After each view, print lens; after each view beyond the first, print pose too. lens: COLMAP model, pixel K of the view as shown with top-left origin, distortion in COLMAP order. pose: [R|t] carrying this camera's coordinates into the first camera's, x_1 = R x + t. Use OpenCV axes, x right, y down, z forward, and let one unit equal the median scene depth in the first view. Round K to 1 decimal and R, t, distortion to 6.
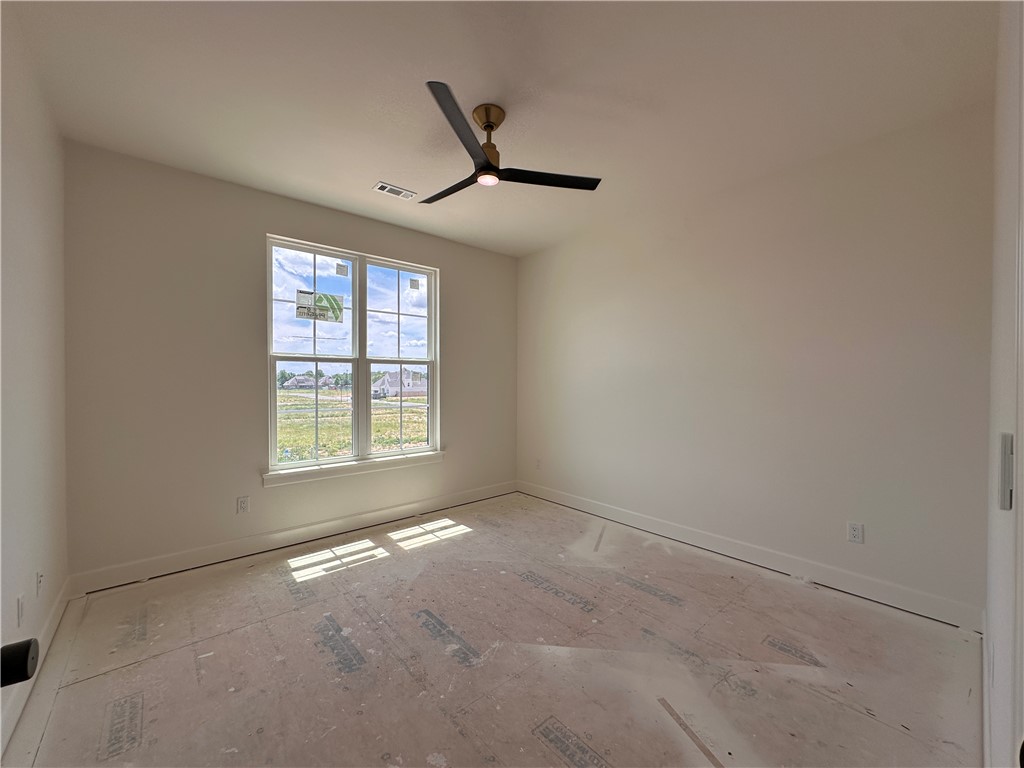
lens RADIAL K [[407.9, 0, 531.9], [0, 407.9, 380.2], [0, 0, 1]] dist [-0.002963, -0.000102]
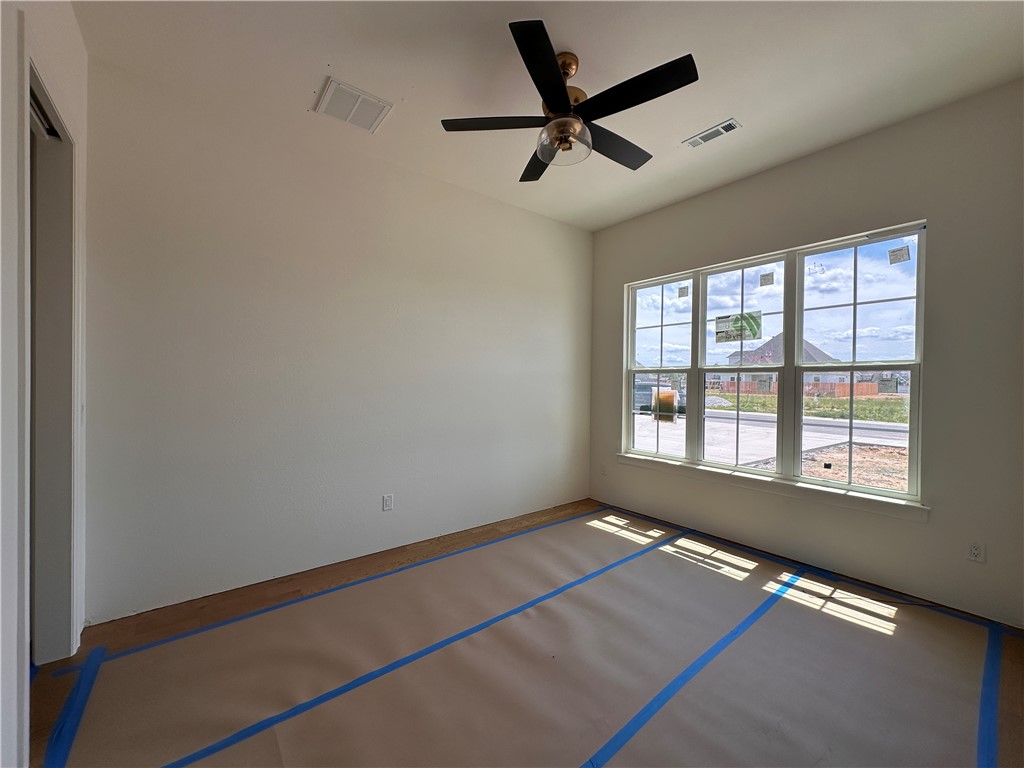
lens RADIAL K [[407.9, 0, 514.3], [0, 407.9, 378.9], [0, 0, 1]] dist [-0.002963, -0.000102]
pose [[-0.070092, -0.019928, -0.997341, 0.552243], [-0.018798, 0.999649, -0.018653, 0.002560], [0.997363, 0.017441, -0.070442, 0.503763]]
